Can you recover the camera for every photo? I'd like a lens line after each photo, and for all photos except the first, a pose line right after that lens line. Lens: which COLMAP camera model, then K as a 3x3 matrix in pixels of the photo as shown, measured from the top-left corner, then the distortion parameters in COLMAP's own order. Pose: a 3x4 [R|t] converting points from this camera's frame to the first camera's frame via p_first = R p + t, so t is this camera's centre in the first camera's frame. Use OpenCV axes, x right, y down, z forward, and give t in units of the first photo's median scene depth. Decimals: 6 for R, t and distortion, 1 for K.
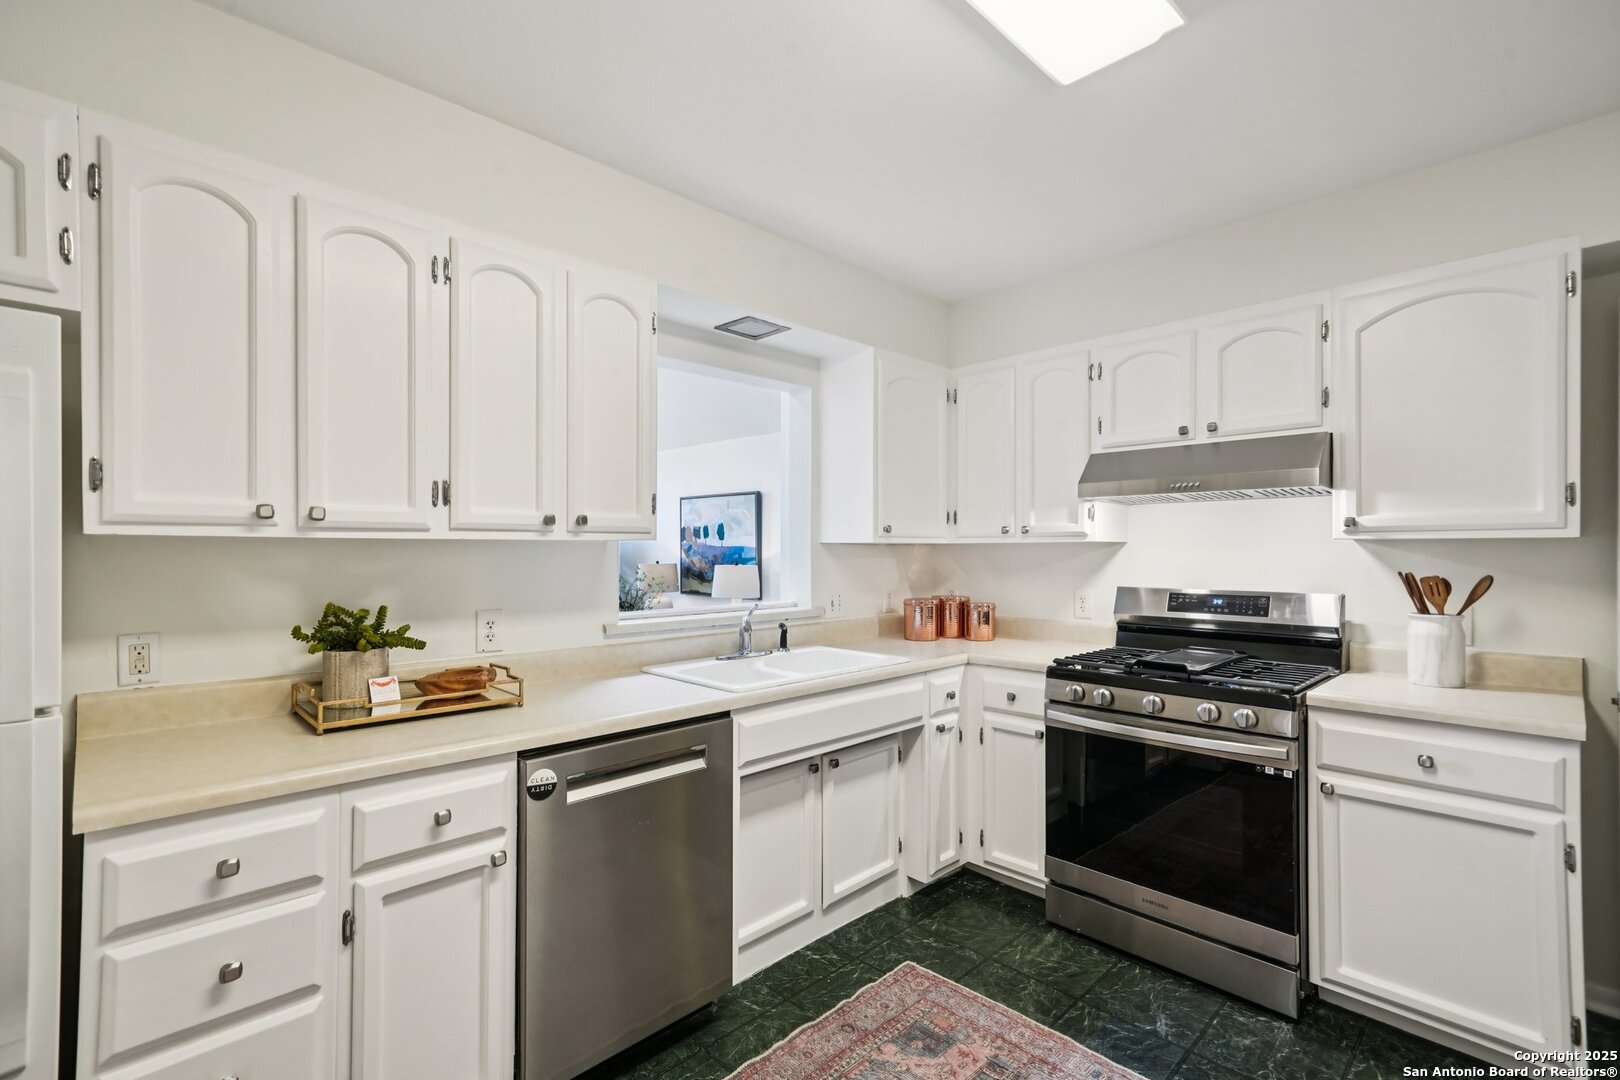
lens RADIAL K [[762.1, 0, 811.7], [0, 762.1, 547.6], [0, 0, 1]] dist [0.018615, 0.000409]
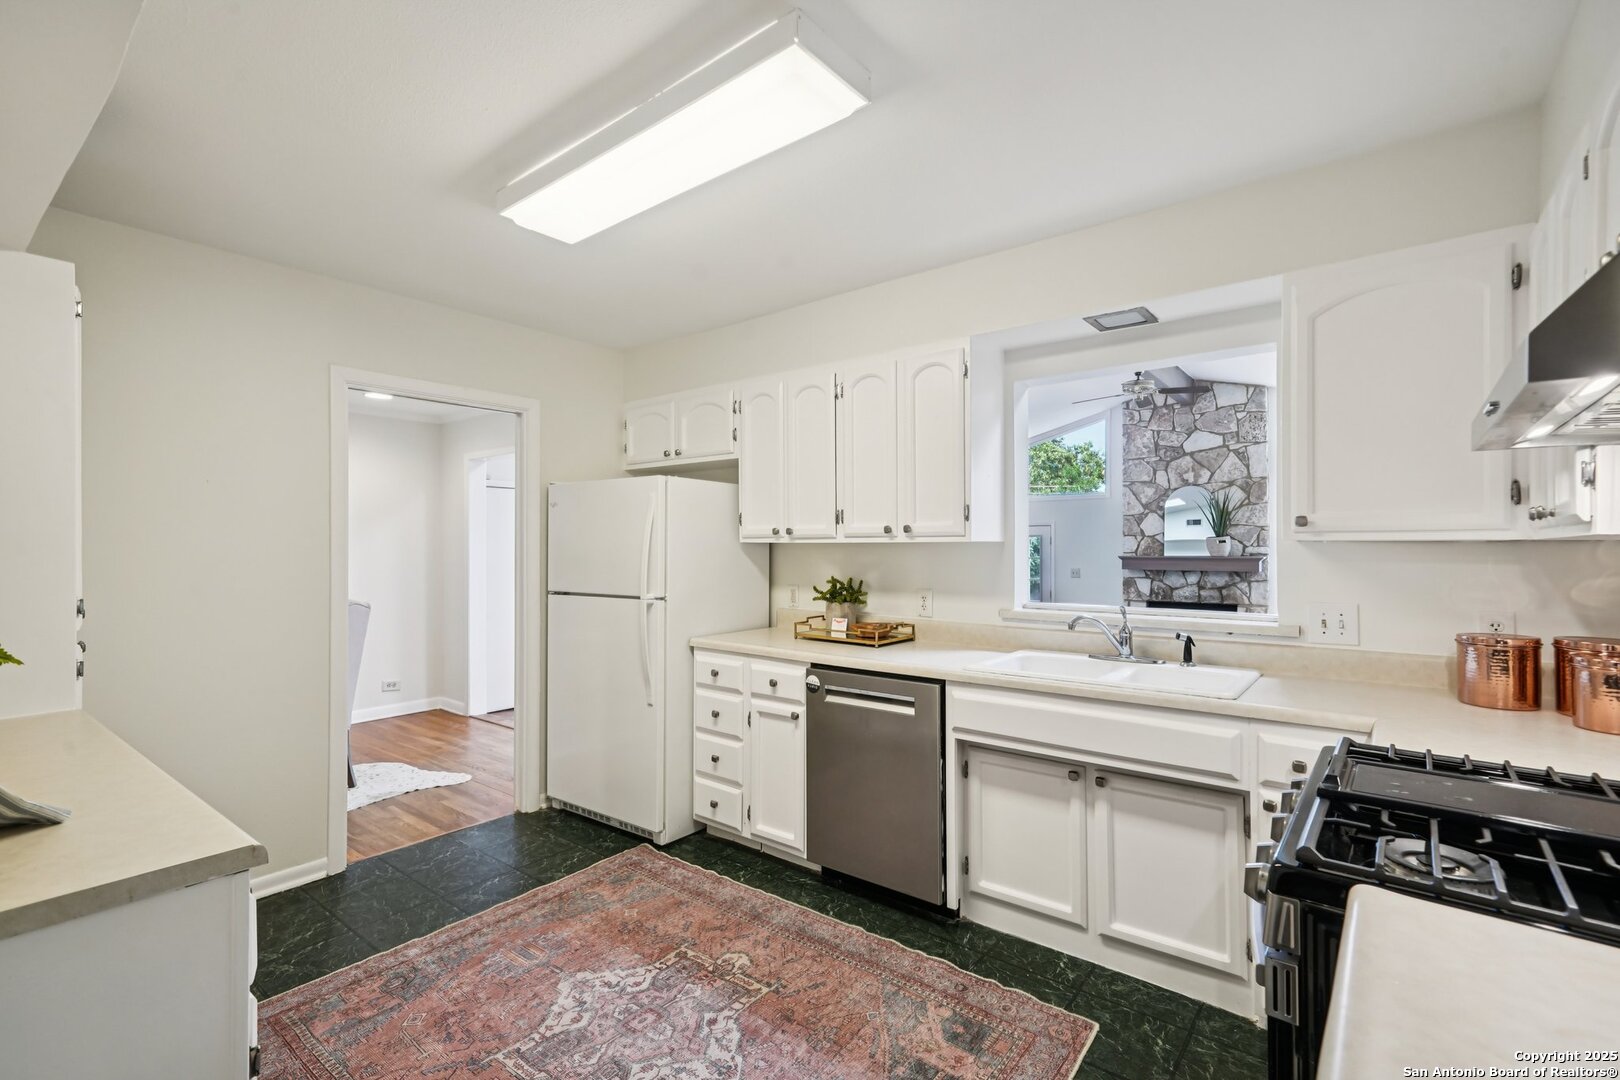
lens RADIAL K [[762.1, 0, 804.4], [0, 762.1, 541.3], [0, 0, 1]] dist [0.018615, 0.000409]
pose [[0.076225, -0.008503, -0.997054, 1.016516], [0.001892, 0.999963, -0.008383, 0.000210], [0.997089, -0.001248, 0.076238, 0.629637]]
